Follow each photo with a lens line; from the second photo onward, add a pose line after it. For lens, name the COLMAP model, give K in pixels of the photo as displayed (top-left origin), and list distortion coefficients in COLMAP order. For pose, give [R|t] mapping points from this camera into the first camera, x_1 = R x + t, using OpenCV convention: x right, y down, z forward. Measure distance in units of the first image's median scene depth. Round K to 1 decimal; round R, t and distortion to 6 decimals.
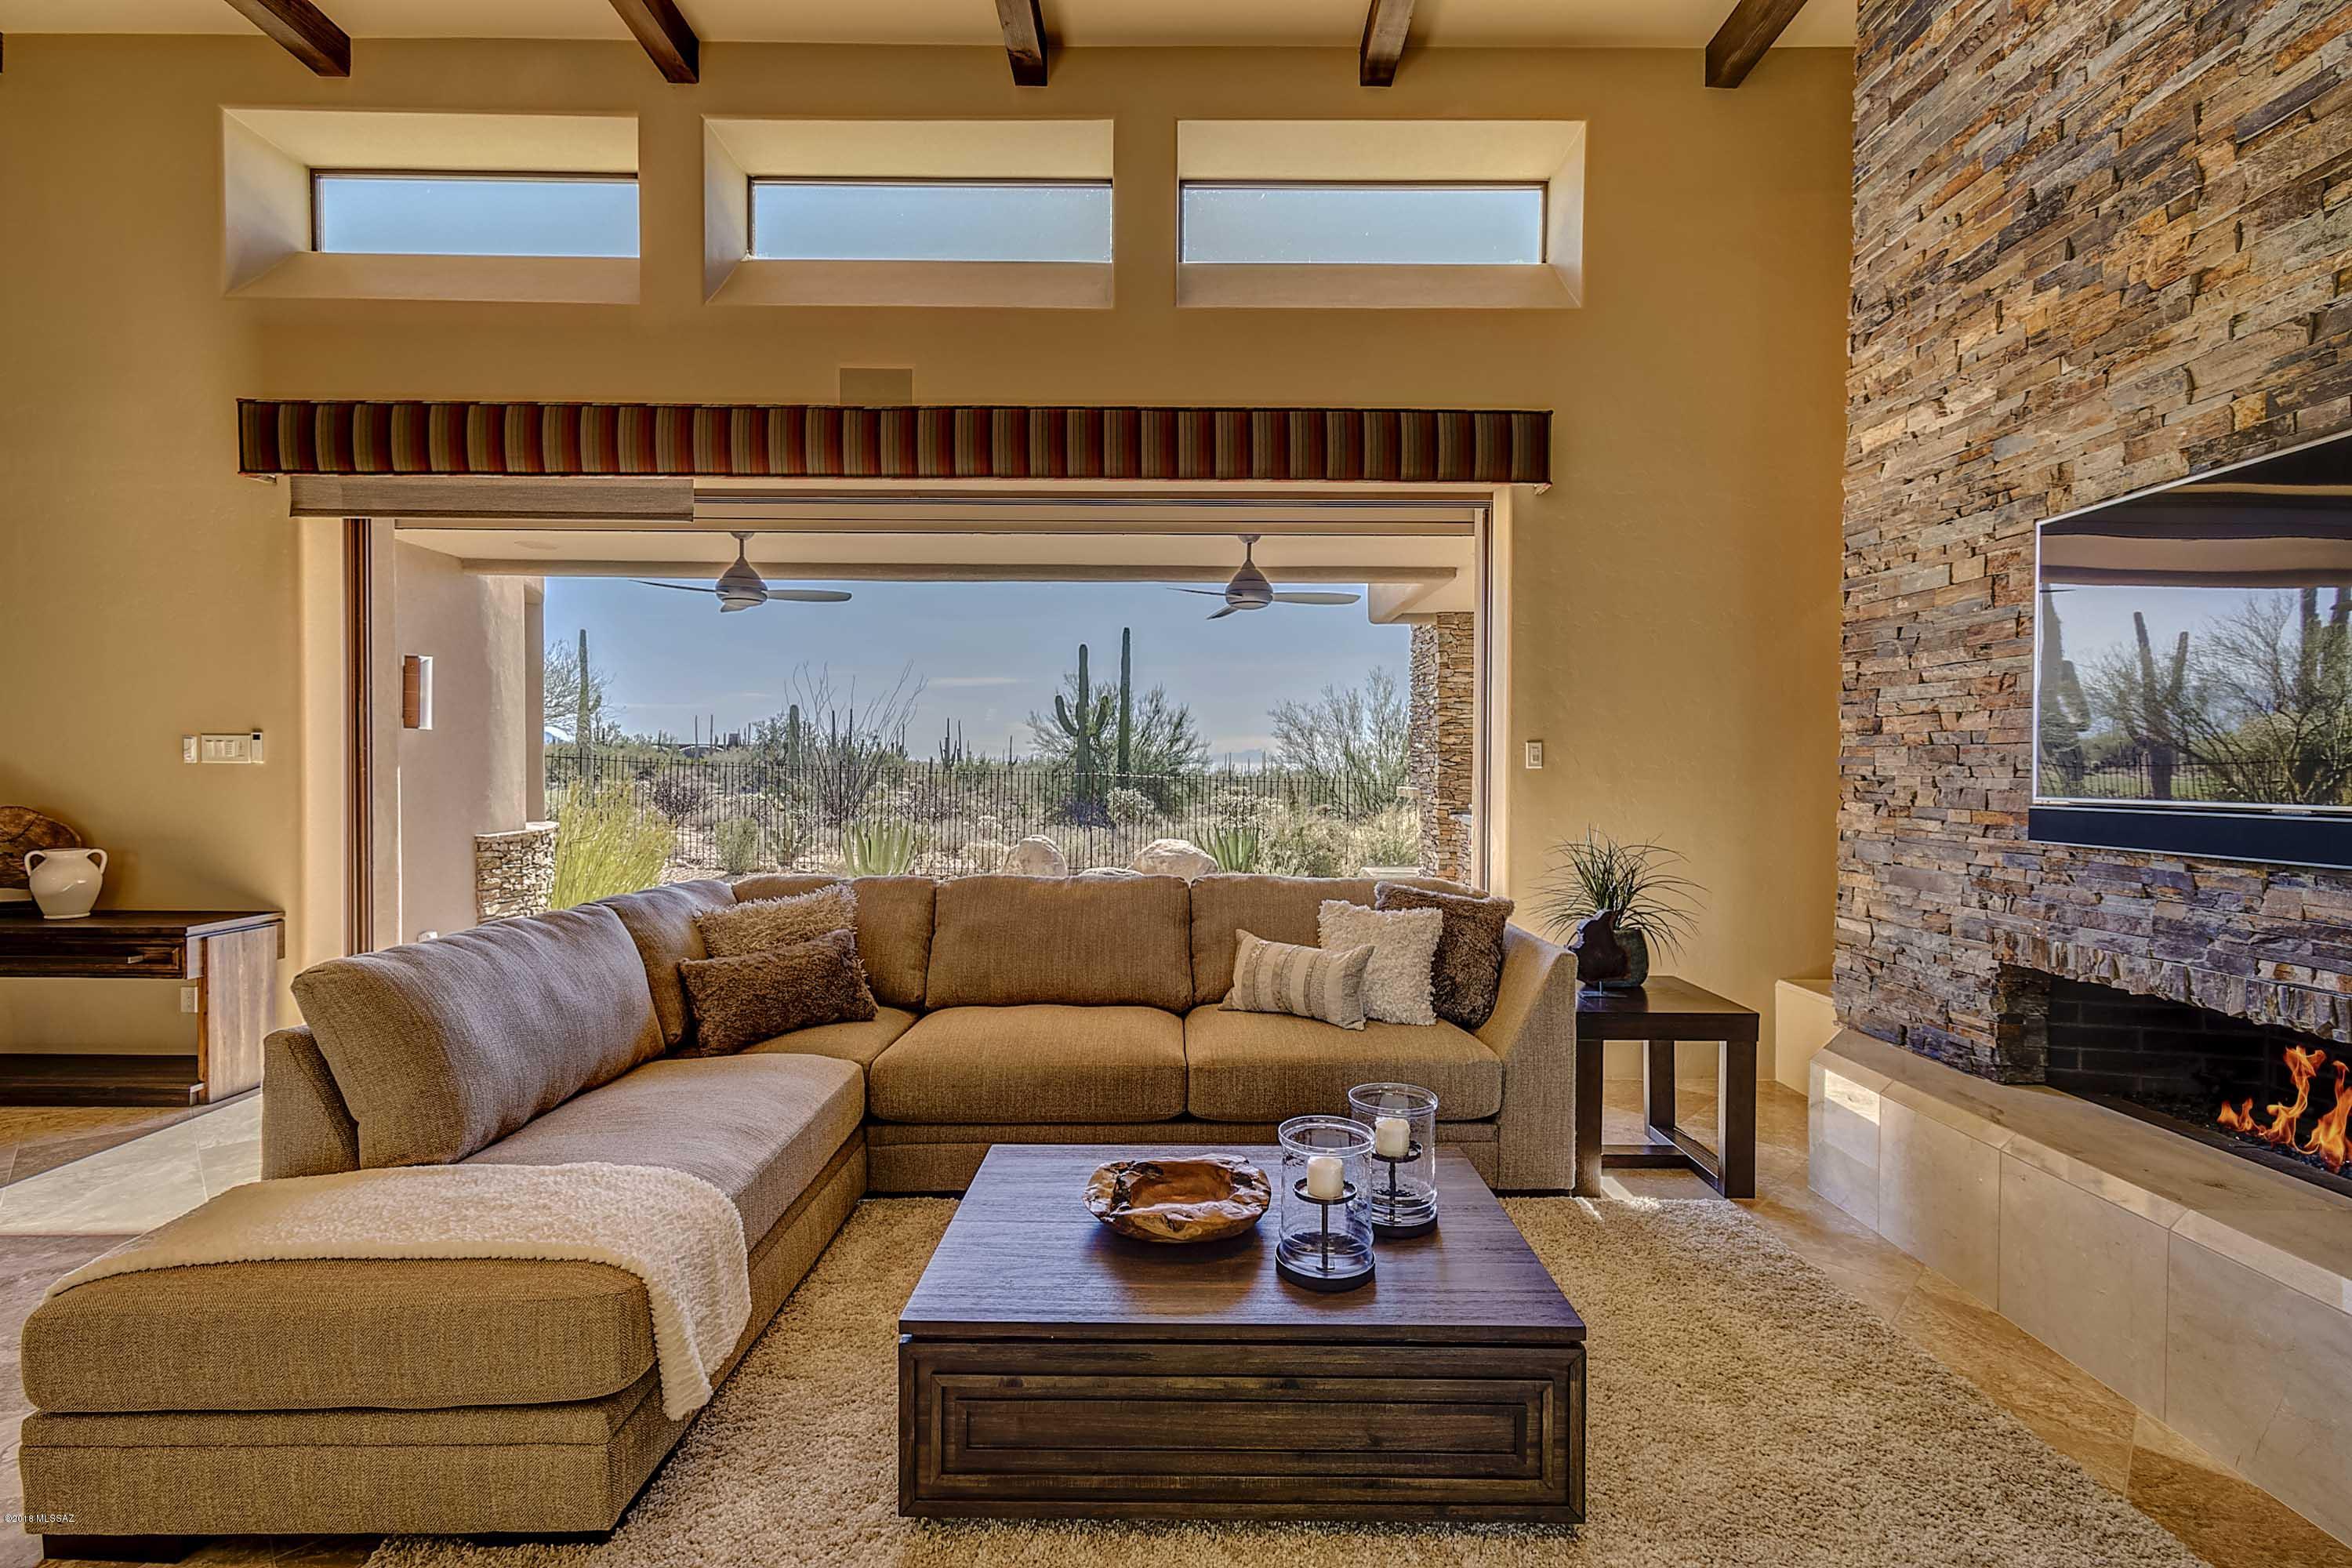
lens RADIAL K [[1036.2, 0, 1185.0], [0, 1036.2, 788.1], [0, 0, 1]] dist [0.015832, -0.006401]
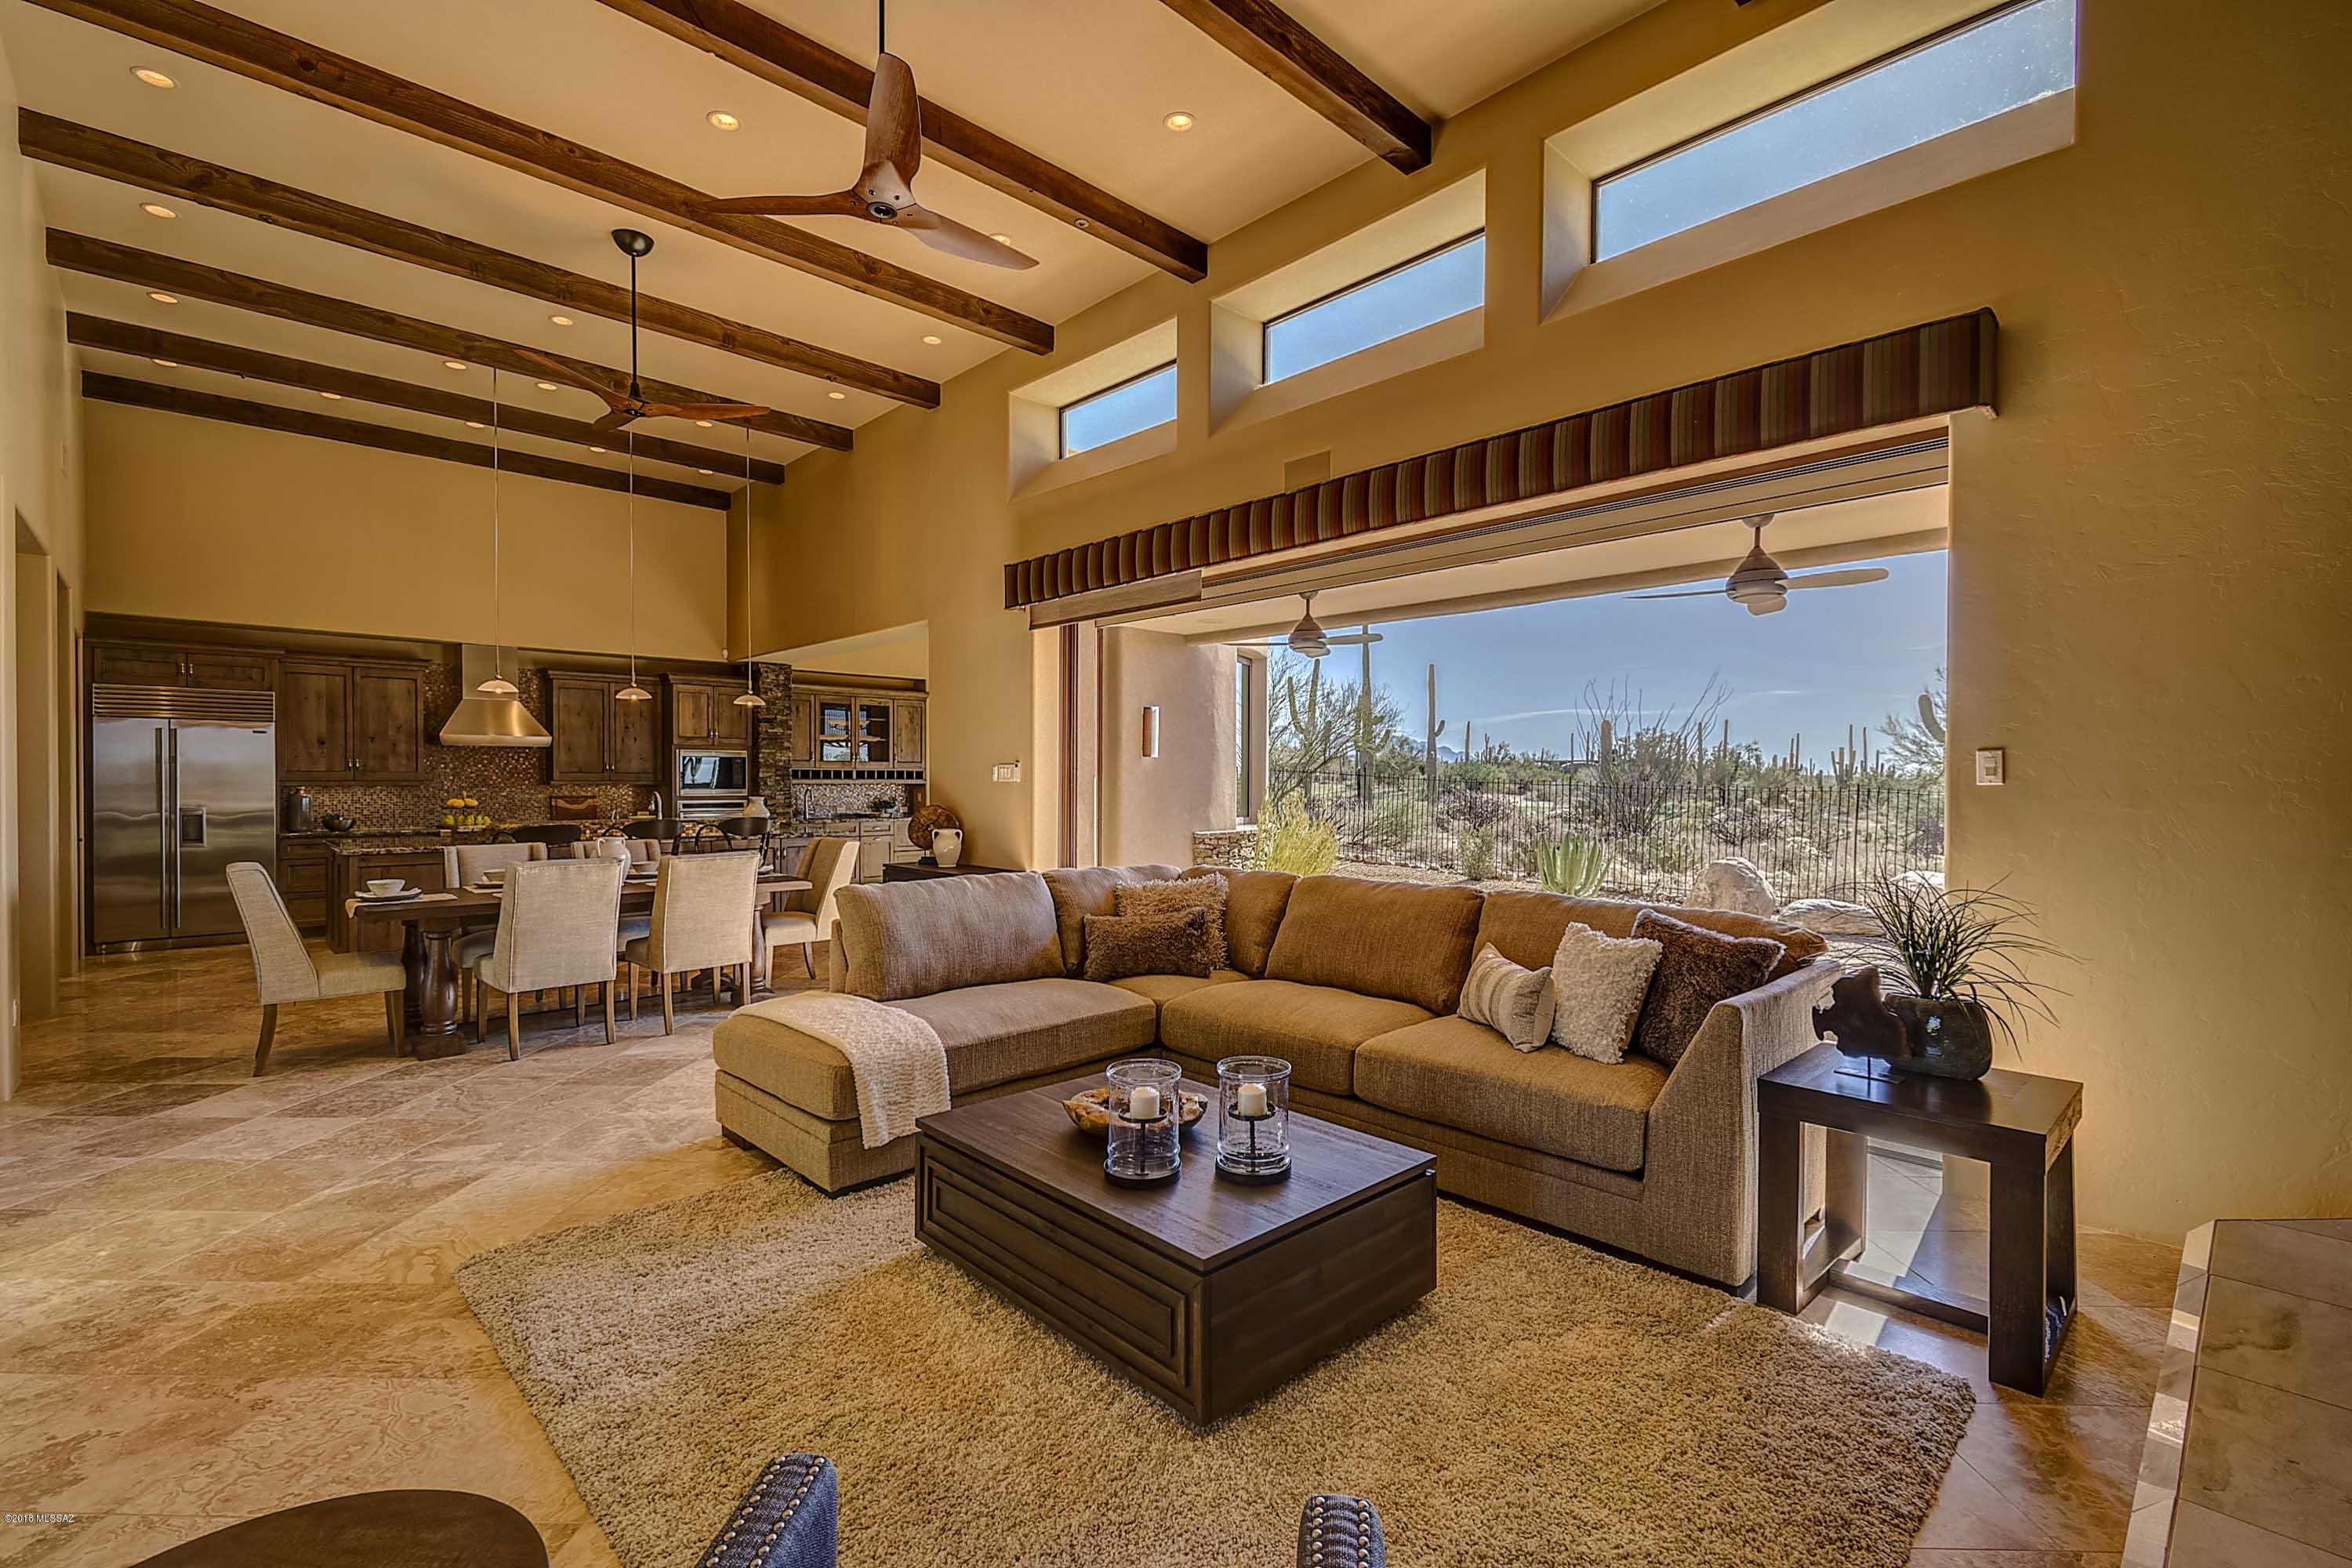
lens RADIAL K [[1036.2, 0, 1185.0], [0, 1036.2, 788.1], [0, 0, 1]] dist [0.015832, -0.006401]
pose [[0.687711, 0.003781, -0.725974, 0.485412], [-0.014561, 0.999857, -0.008586, -0.002309], [0.725838, 0.016476, 0.687668, 0.065148]]
